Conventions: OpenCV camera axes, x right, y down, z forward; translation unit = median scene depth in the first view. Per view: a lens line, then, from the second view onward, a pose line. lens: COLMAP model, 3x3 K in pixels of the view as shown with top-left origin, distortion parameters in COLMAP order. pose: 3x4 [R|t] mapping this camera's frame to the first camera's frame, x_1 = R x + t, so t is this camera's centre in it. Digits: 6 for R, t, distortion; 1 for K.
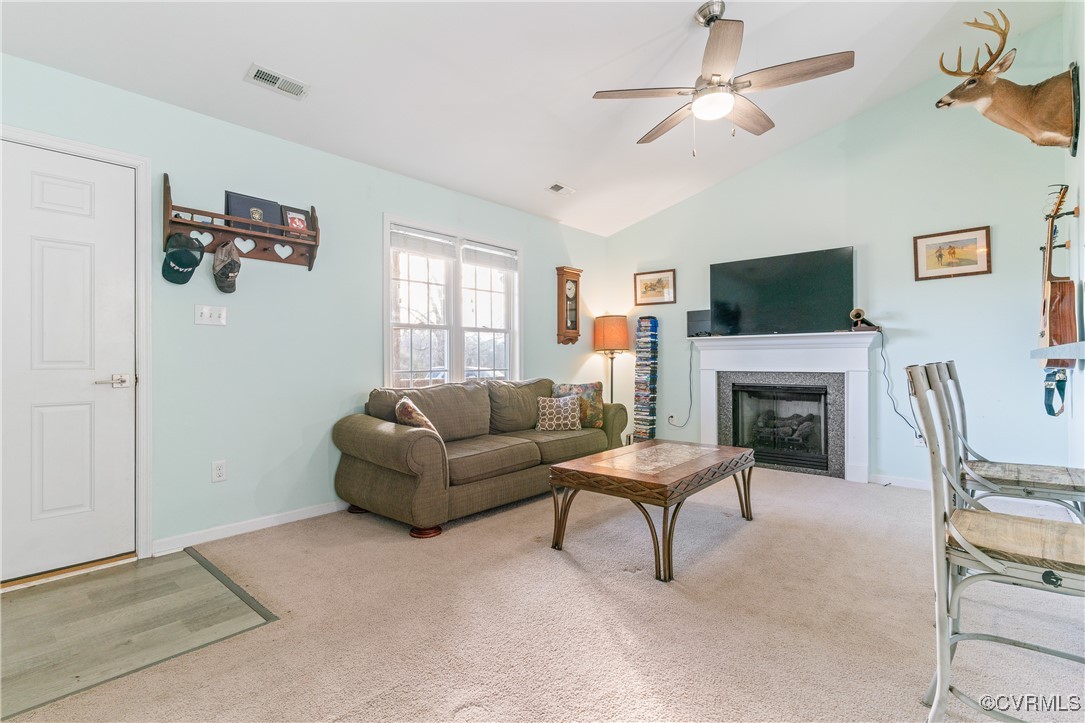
lens RADIAL K [[521.8, 0, 540.9], [0, 521.8, 361.8], [0, 0, 1]] dist [0.001905, 0.001089]
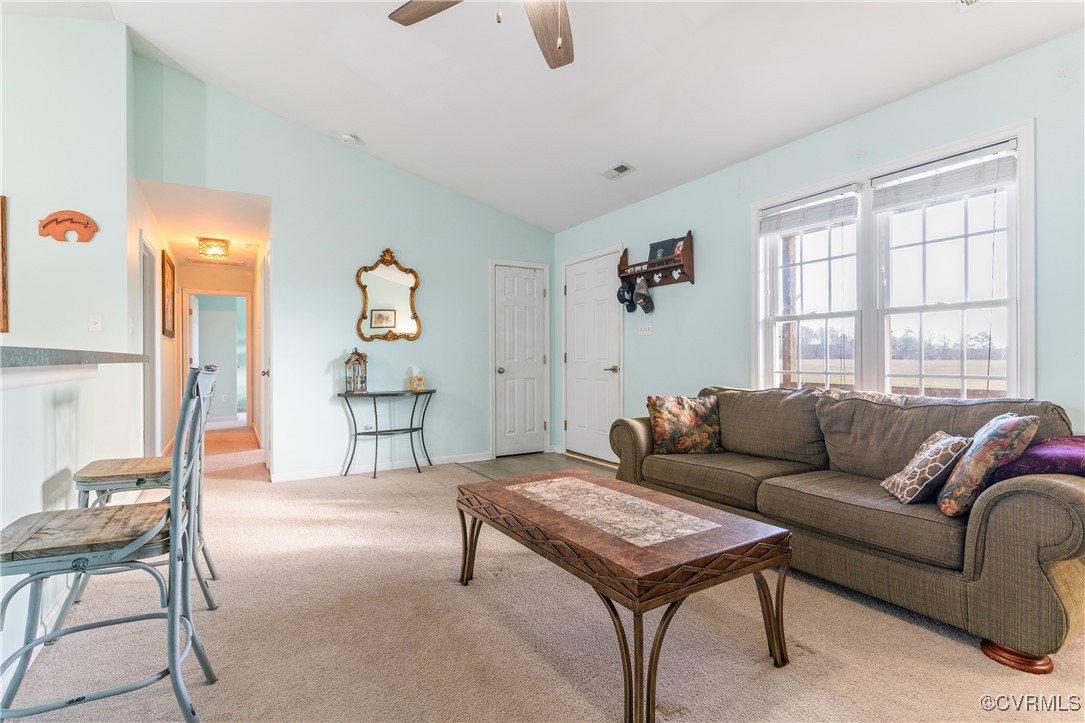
lens RADIAL K [[521.8, 0, 541.4], [0, 521.8, 354.5], [0, 0, 1]] dist [0.001905, 0.001089]
pose [[-0.306637, -0.003417, -0.951820, 0.833610], [-0.000210, 0.999994, -0.003523, -0.008810], [0.951826, -0.000880, -0.306636, 1.077148]]
